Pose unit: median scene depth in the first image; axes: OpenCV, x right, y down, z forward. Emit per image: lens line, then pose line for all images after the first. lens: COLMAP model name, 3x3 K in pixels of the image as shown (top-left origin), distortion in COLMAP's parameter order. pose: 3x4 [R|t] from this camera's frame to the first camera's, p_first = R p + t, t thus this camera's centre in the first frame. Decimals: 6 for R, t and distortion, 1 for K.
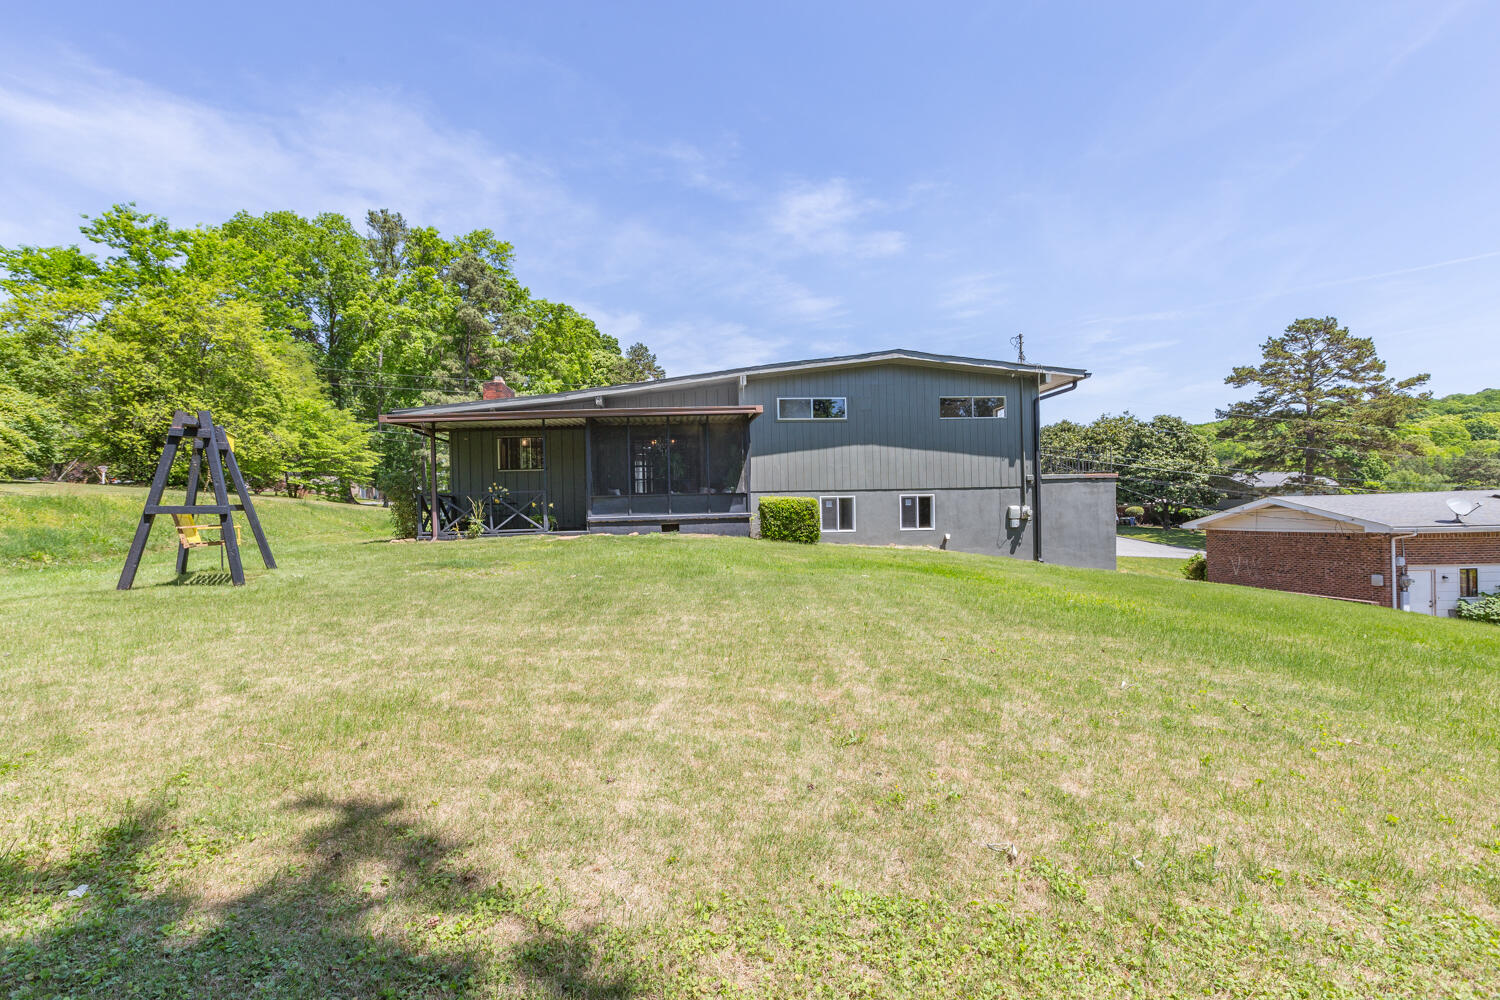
lens RADIAL K [[685.1, 0, 750.0], [0, 685.1, 500.0], [0, 0, 1]] dist [-0.001675, -0.000548]
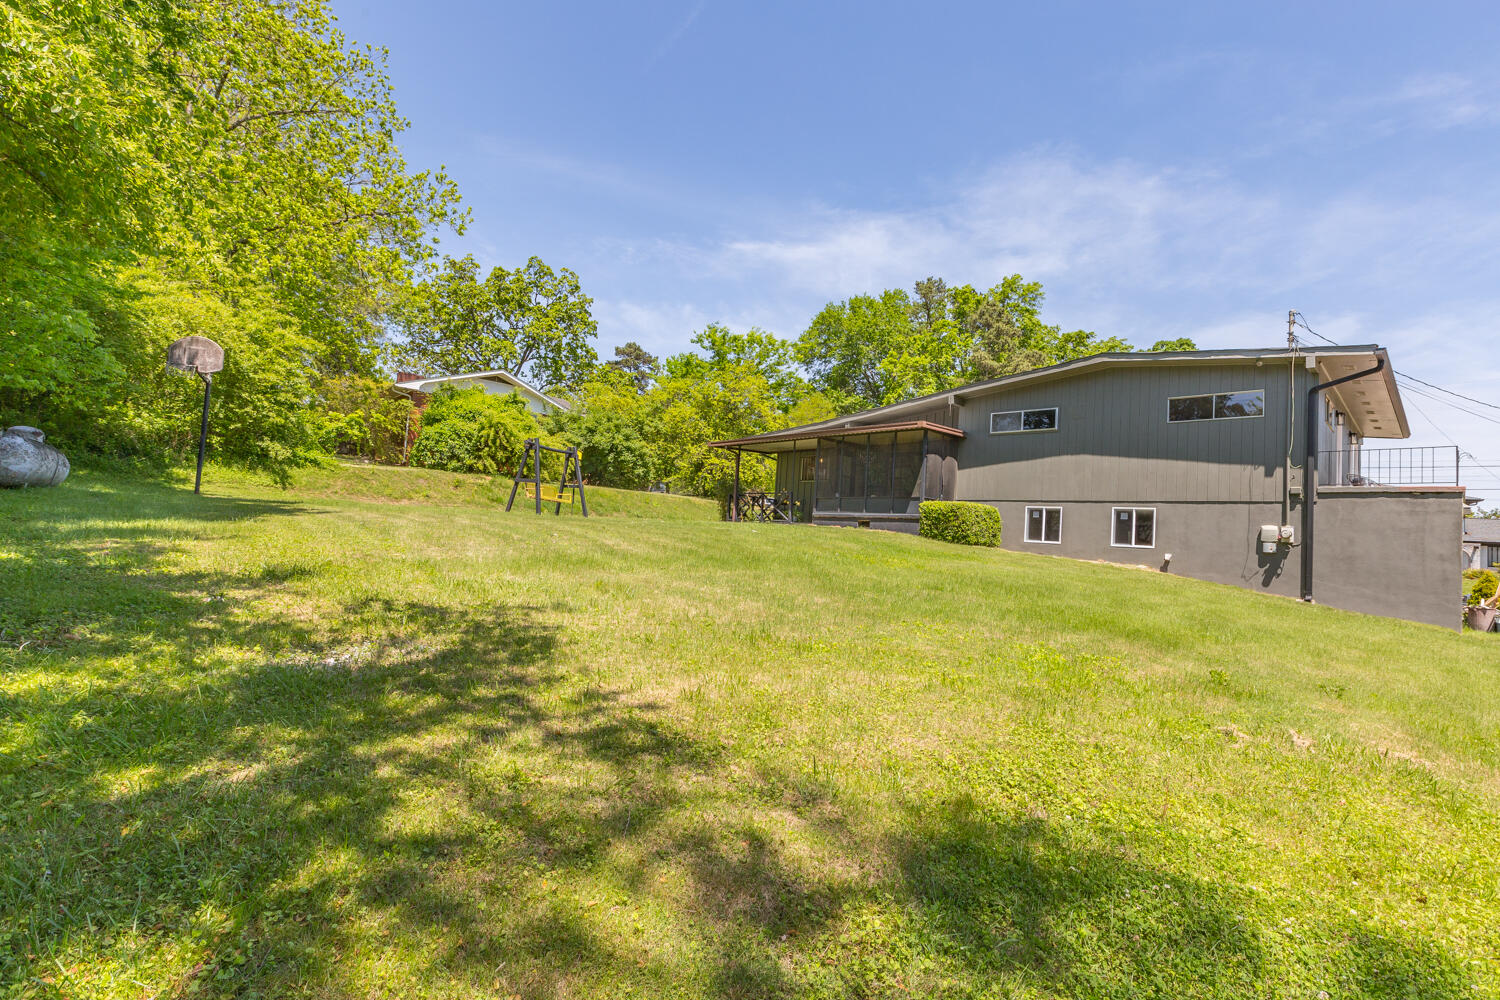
lens RADIAL K [[701.6, 0, 750.0], [0, 701.6, 500.0], [0, 0, 1]] dist [-0.000891, -0.000328]
pose [[0.655000, 0.018543, -0.755402, 0.604137], [-0.063996, 0.997468, -0.031004, 0.042388], [0.752914, 0.068650, 0.654528, 0.012199]]
